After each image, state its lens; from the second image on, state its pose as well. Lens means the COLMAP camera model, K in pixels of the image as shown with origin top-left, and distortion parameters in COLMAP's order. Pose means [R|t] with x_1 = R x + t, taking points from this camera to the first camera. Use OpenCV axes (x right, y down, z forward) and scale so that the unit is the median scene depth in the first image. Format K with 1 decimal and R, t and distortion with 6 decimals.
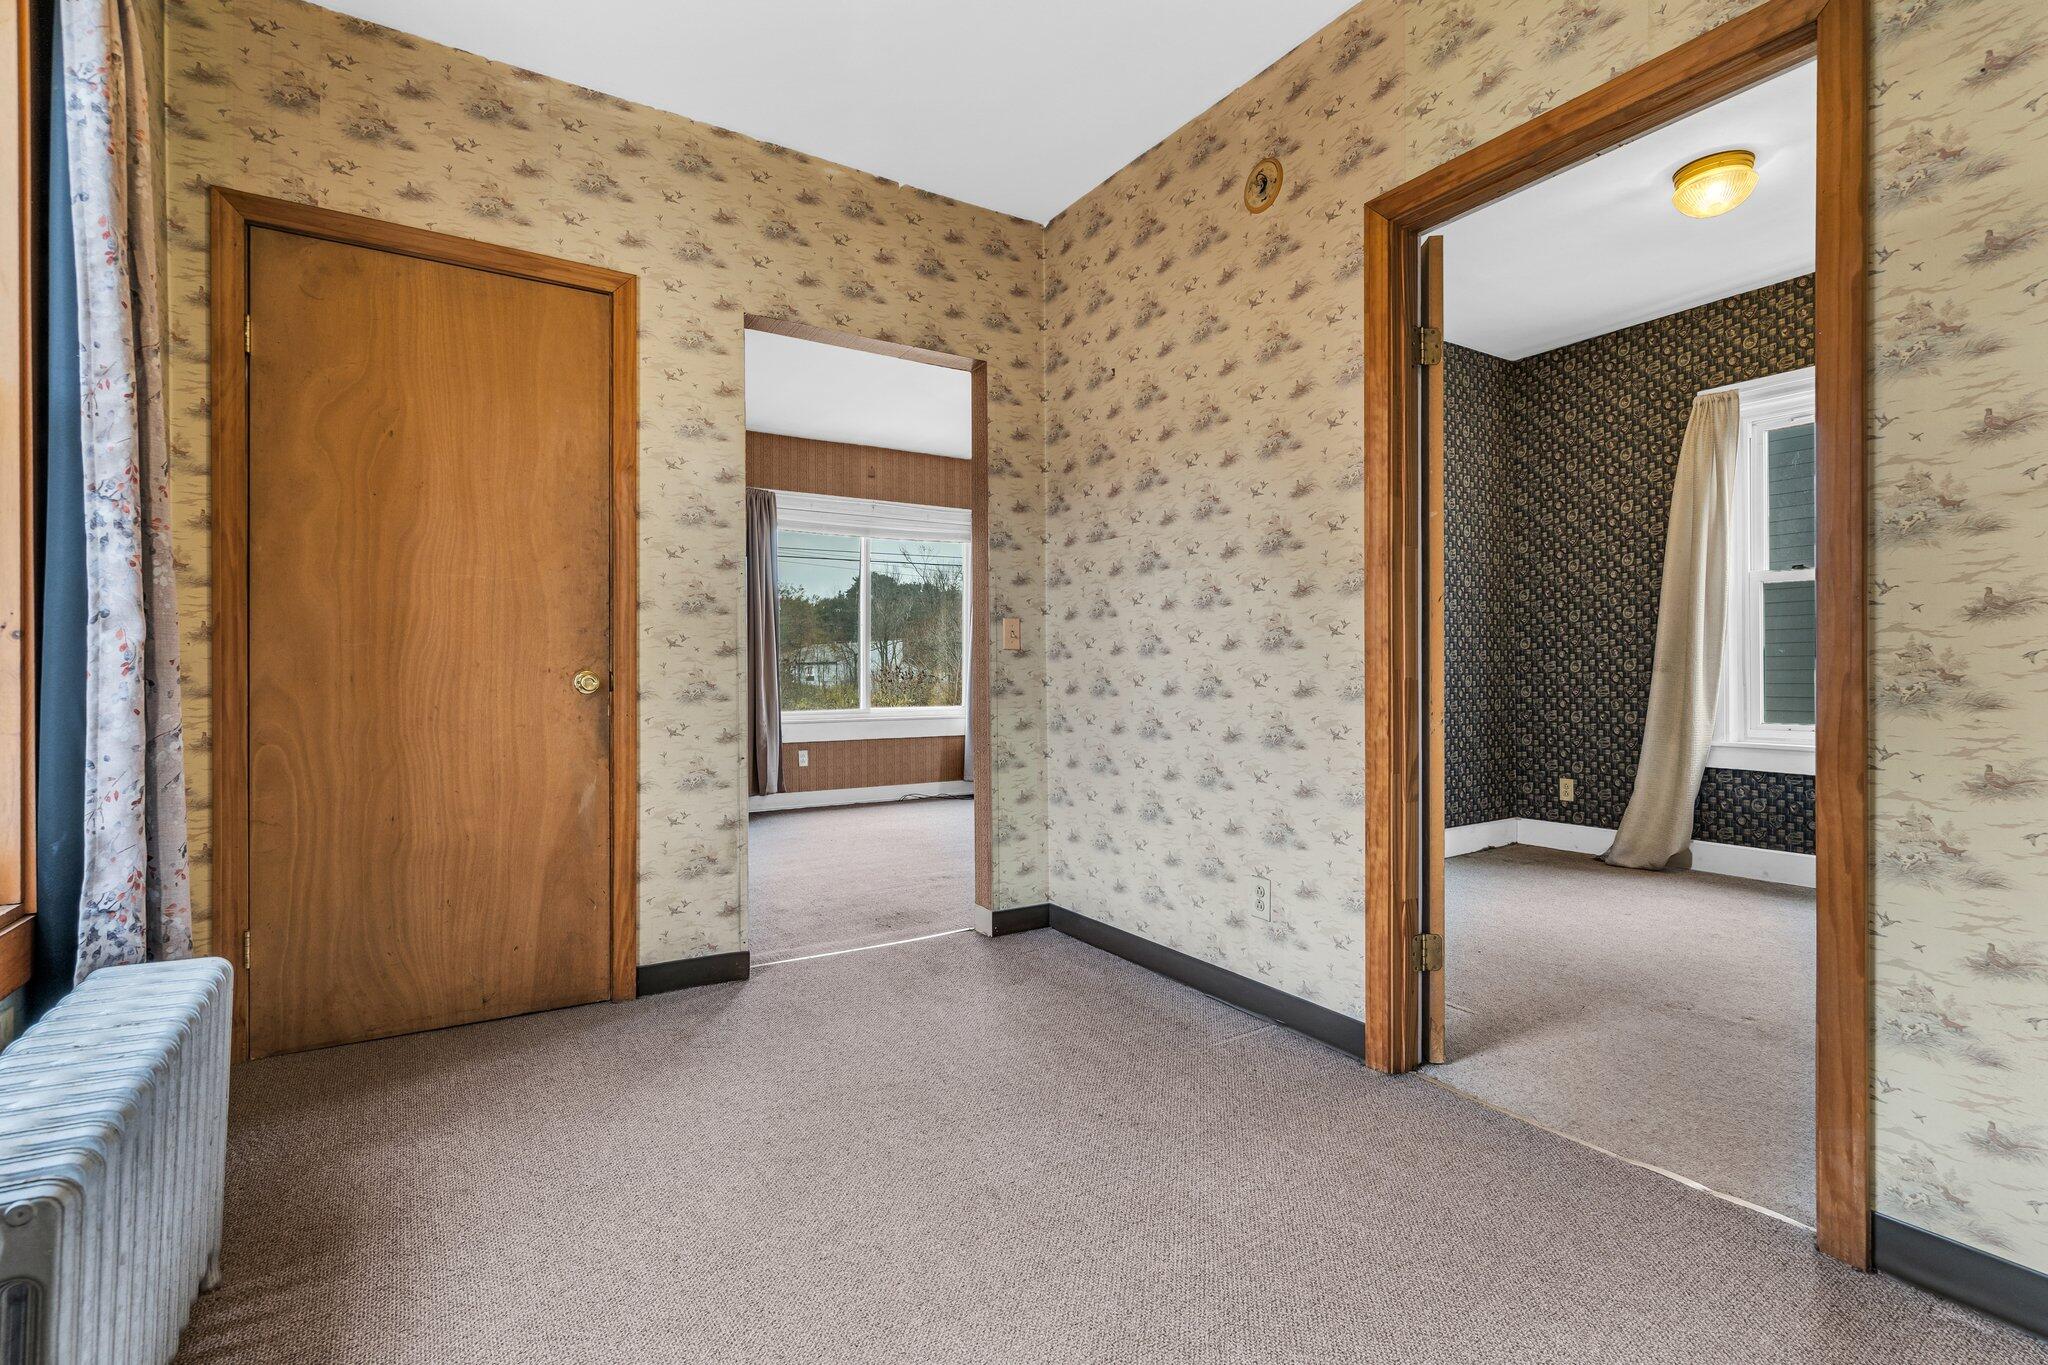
lens RADIAL K [[958.7, 0, 1015.7], [0, 958.7, 676.5], [0, 0, 1]] dist [-0.007285, 0.003658]
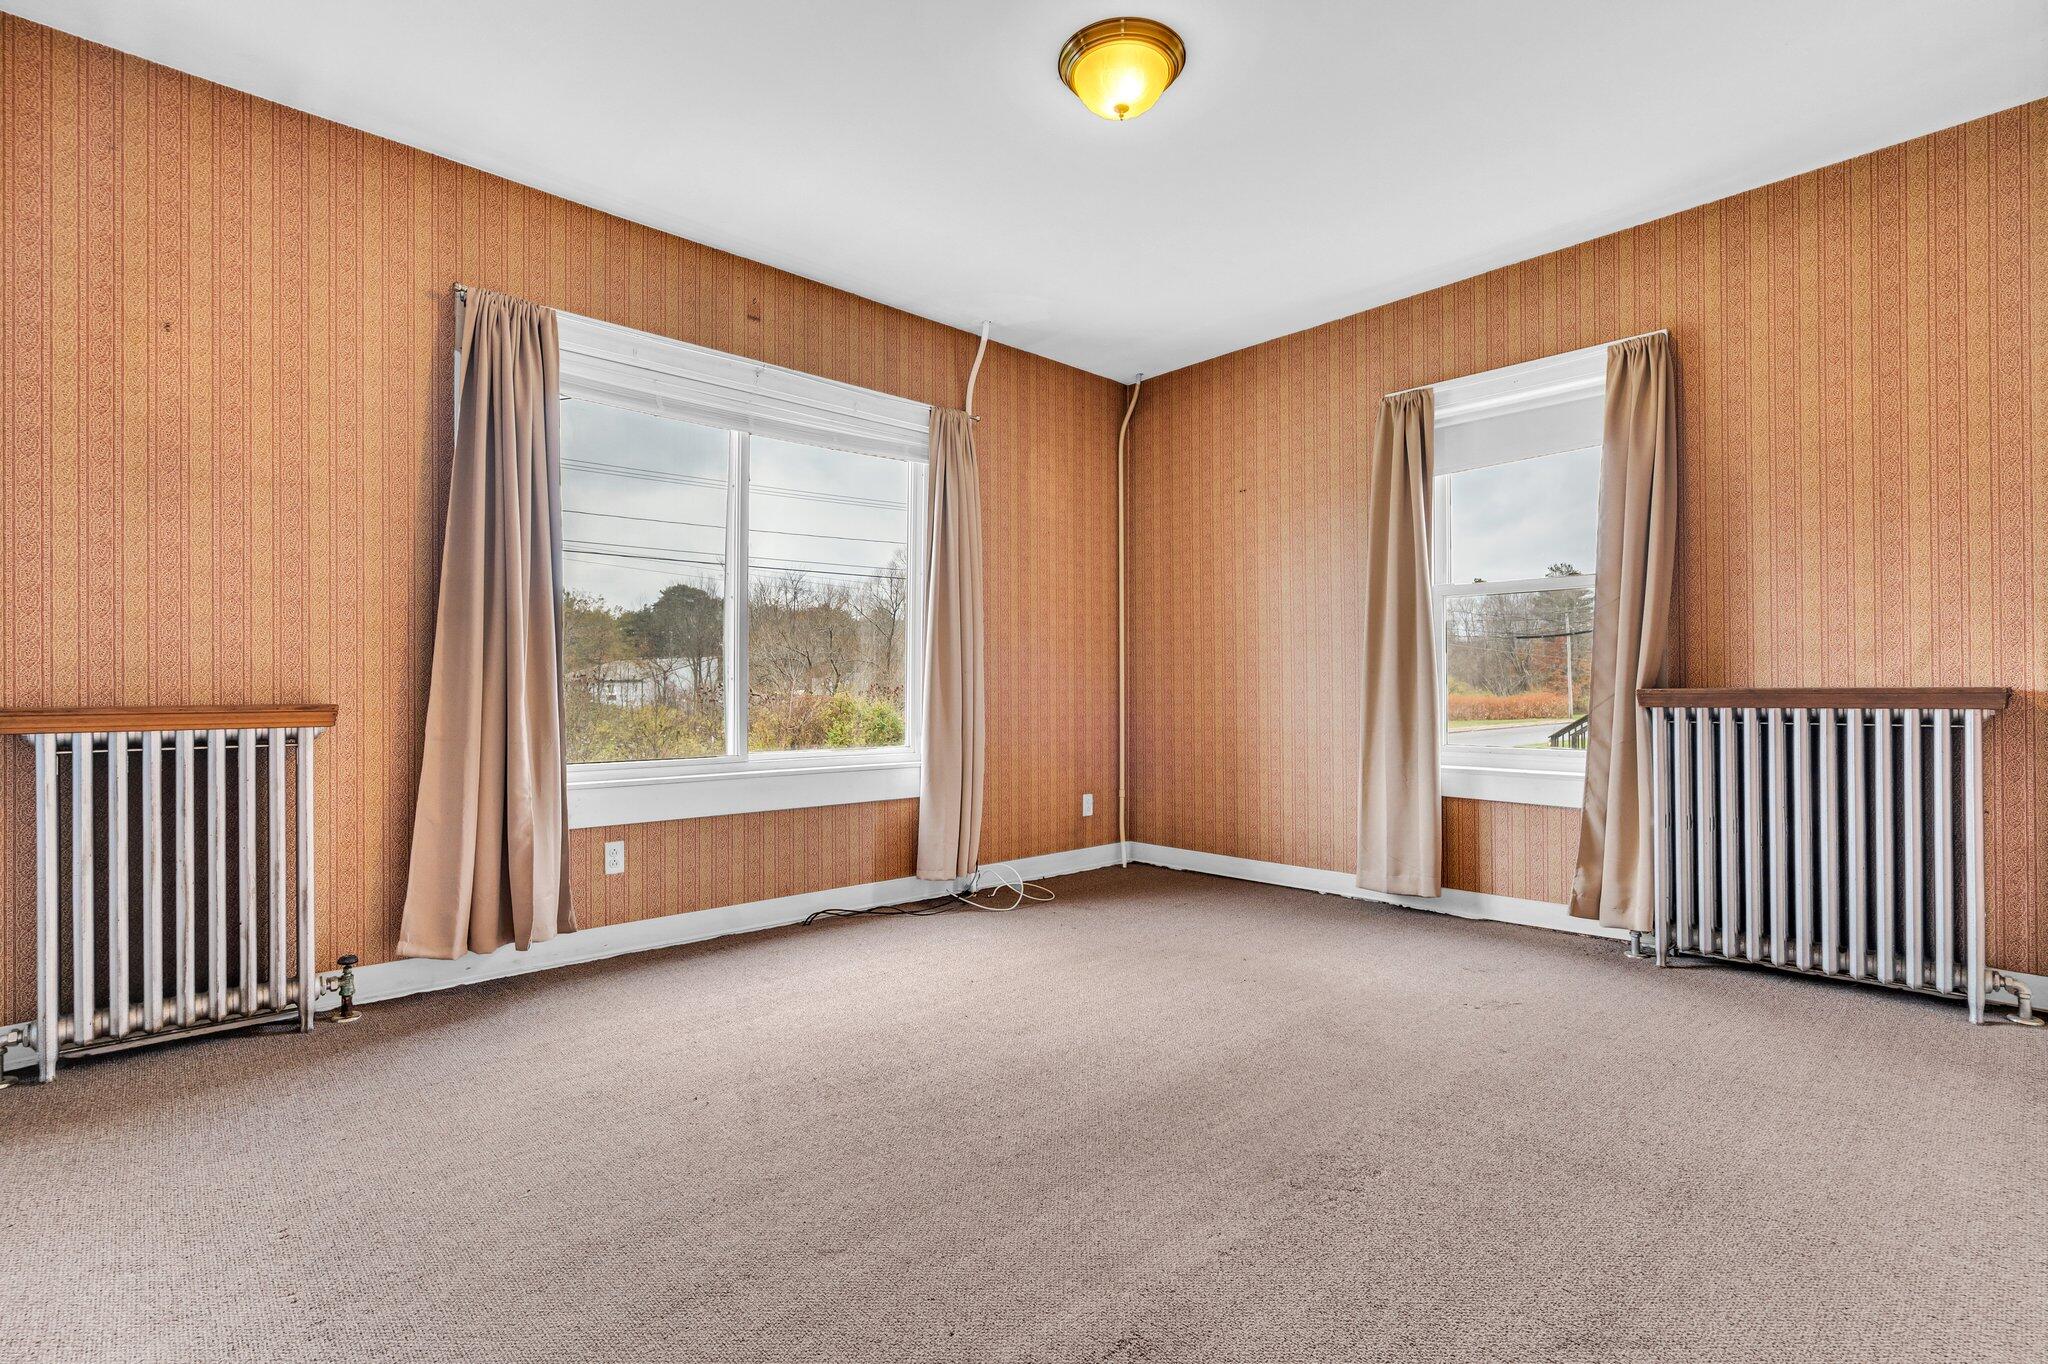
lens RADIAL K [[958.7, 0, 1044.3], [0, 958.7, 689.7], [0, 0, 1]] dist [-0.007285, 0.003658]
pose [[0.977185, 0.003152, 0.212368, -0.102469], [-0.001699, 0.999974, -0.007026, 0.001123], [-0.212385, 0.006505, 0.977164, 0.436508]]
